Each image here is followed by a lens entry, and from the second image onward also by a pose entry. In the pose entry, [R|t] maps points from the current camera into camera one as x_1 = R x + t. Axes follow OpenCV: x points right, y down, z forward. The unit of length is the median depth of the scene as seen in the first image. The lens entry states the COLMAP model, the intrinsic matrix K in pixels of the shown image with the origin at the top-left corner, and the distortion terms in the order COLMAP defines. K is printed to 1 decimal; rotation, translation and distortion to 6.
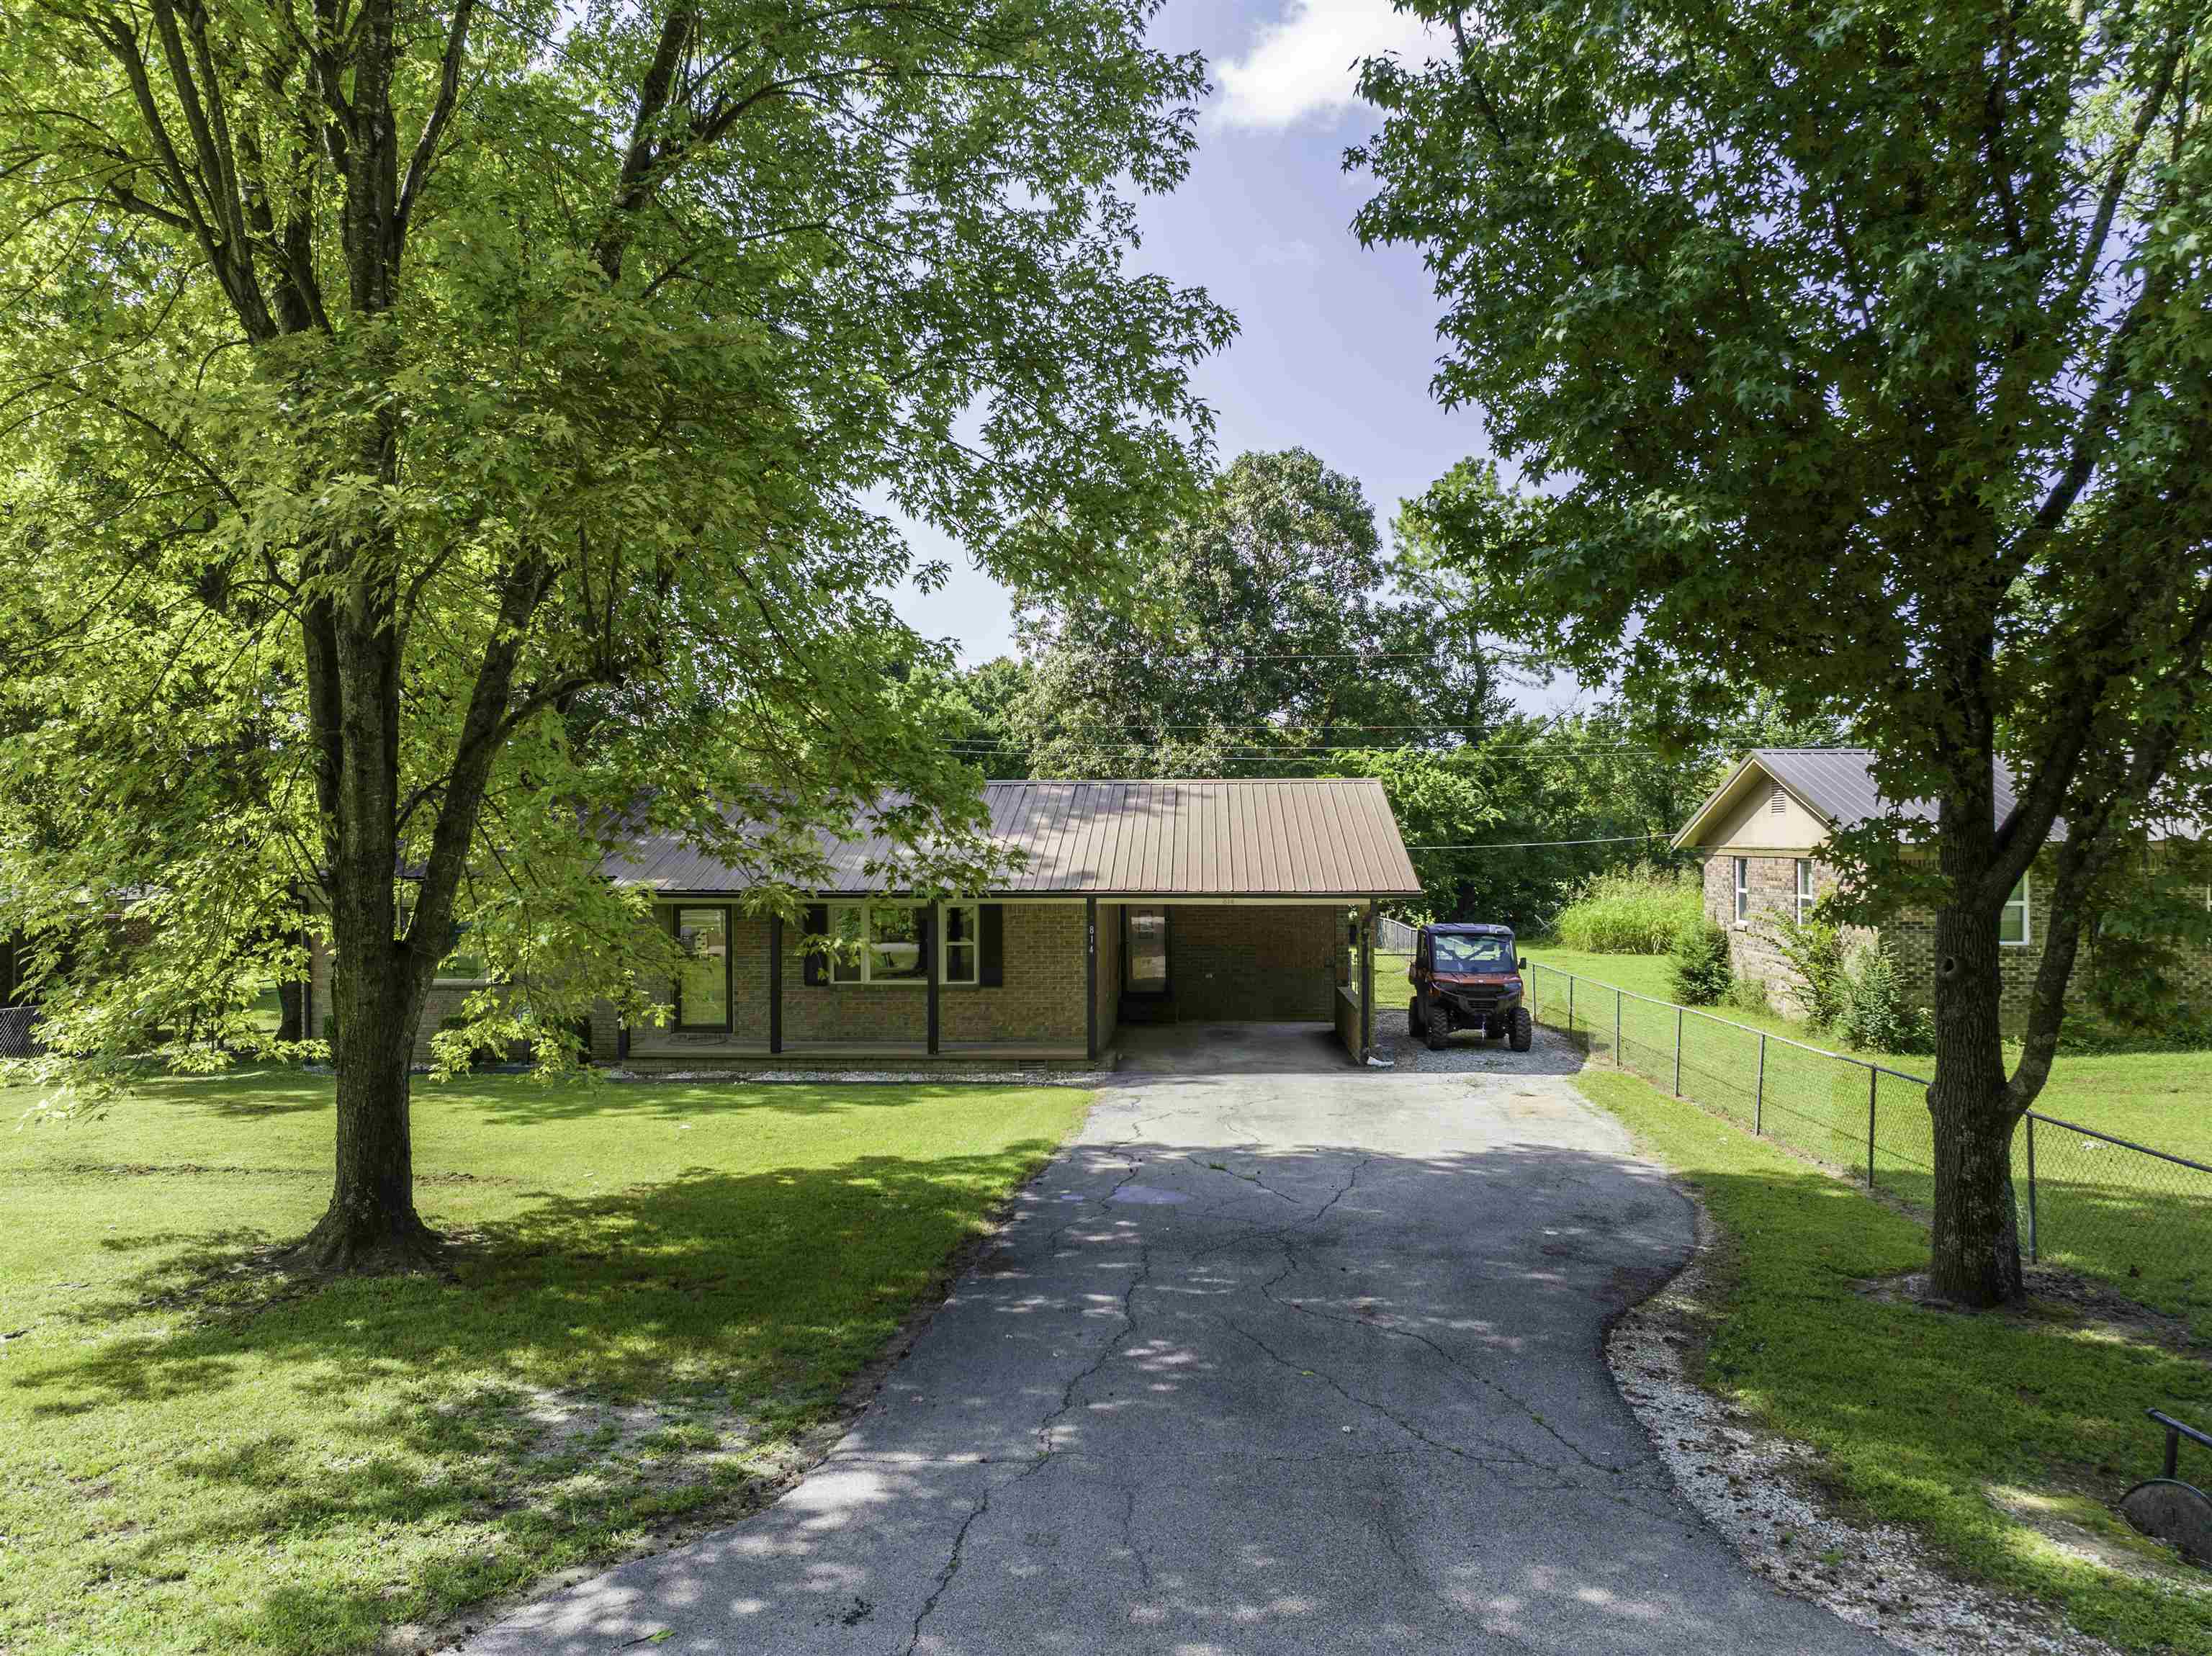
lens RADIAL K [[1536.0, 0, 1074.7], [0, 1536.0, 827.5], [0, 0, 1]] dist [-0.035794, 0.035360]
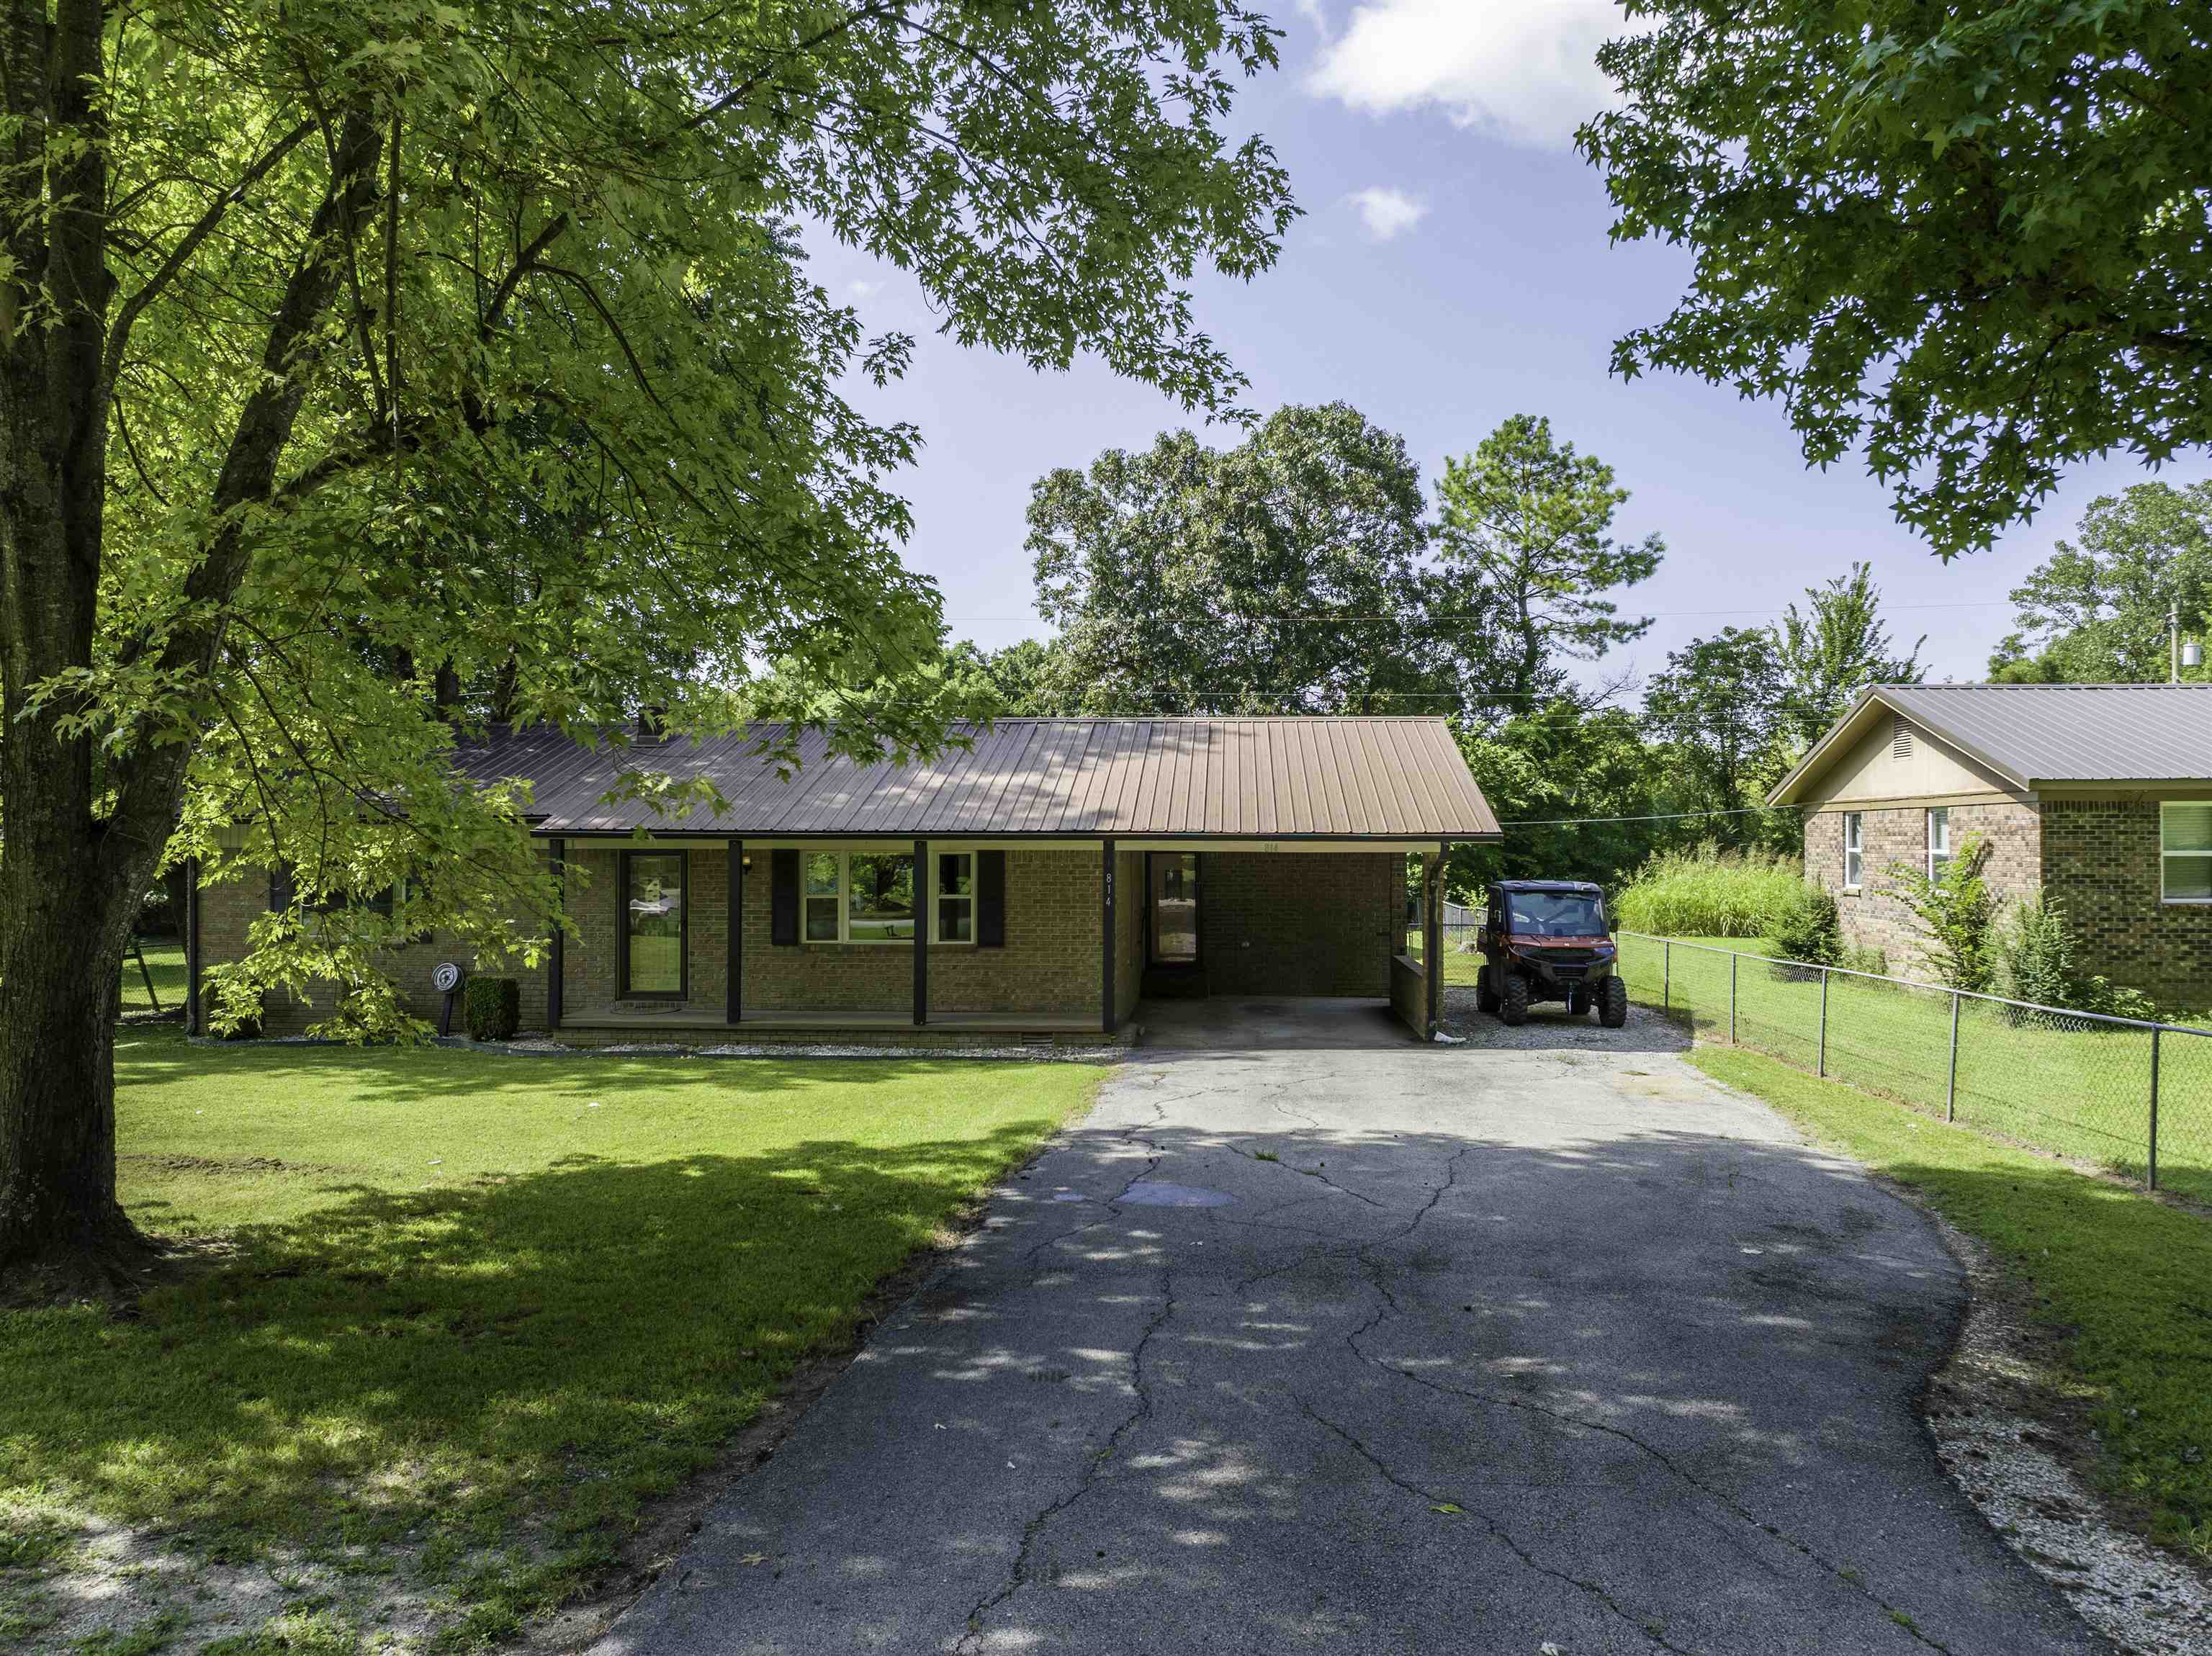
lens RADIAL K [[1502.3, 0, 1106.0], [0, 1502.3, 828.0], [0, 0, 1]] dist [-0.038316, 0.028876]
pose [[0.999981, 0.006148, 0.000212, 0.009033], [-0.006147, 0.999973, -0.004071, 0.042700], [-0.000237, 0.004070, 0.999992, 0.177876]]
